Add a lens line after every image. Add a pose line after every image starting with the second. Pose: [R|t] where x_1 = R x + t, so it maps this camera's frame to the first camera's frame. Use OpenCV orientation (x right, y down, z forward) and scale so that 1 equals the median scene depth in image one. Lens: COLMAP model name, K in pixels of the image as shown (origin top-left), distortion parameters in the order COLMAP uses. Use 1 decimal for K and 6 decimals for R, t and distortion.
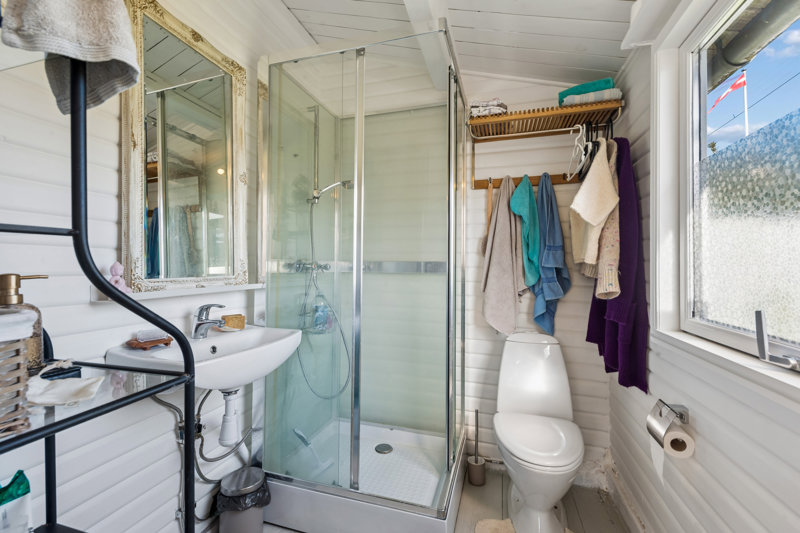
lens RADIAL K [[332.7, 0, 402.7], [0, 332.7, 266.4], [0, 0, 1]] dist [0.000190, 0.000023]
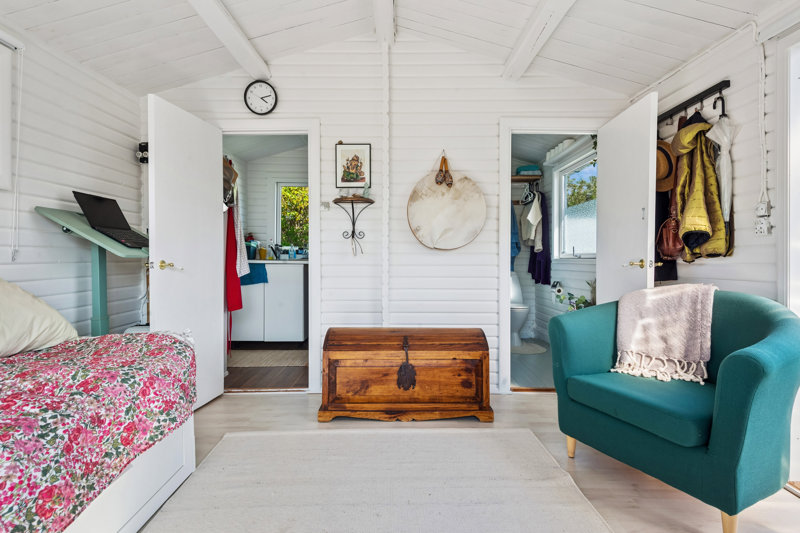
lens RADIAL K [[394.8, 0, 402.7], [0, 394.8, 249.7], [0, 0, 1]] dist [-0.001096, -0.000080]
pose [[0.954908, 0.008724, 0.296774, -1.378462], [-0.007044, 0.999953, -0.006731, 0.104290], [-0.296819, 0.004337, 0.954924, -1.729818]]
